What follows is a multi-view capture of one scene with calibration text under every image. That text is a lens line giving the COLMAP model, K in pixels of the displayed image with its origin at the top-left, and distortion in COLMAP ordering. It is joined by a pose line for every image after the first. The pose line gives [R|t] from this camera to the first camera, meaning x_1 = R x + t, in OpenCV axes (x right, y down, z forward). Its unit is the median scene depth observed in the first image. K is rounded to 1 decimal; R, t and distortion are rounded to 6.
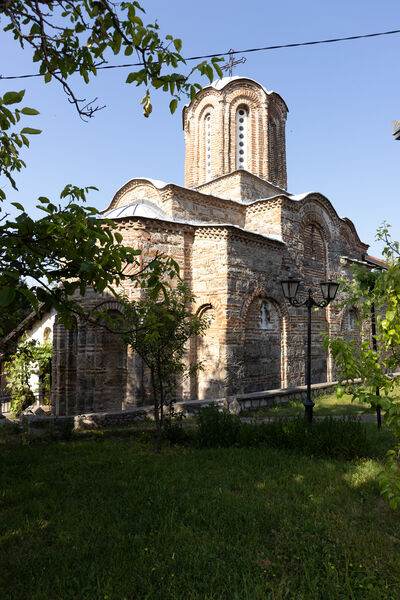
lens RADIAL K [[397.2, 0, 201.5], [0, 397.2, 308.3], [0, 0, 1]] dist [-0.002032, -0.000377]
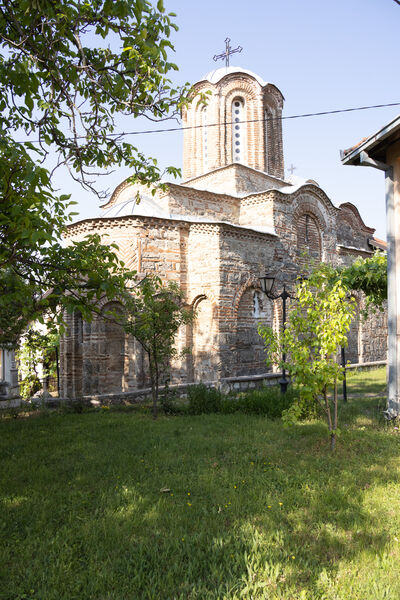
lens RADIAL K [[457.7, 0, 200.0], [0, 457.7, 300.0], [0, 0, 1]] dist [0.004473, 0.001580]
pose [[0.999561, -0.009805, -0.027968, 0.040009], [0.010326, 0.999775, 0.018538, -0.018212], [0.027780, -0.018819, 0.999437, -0.217795]]
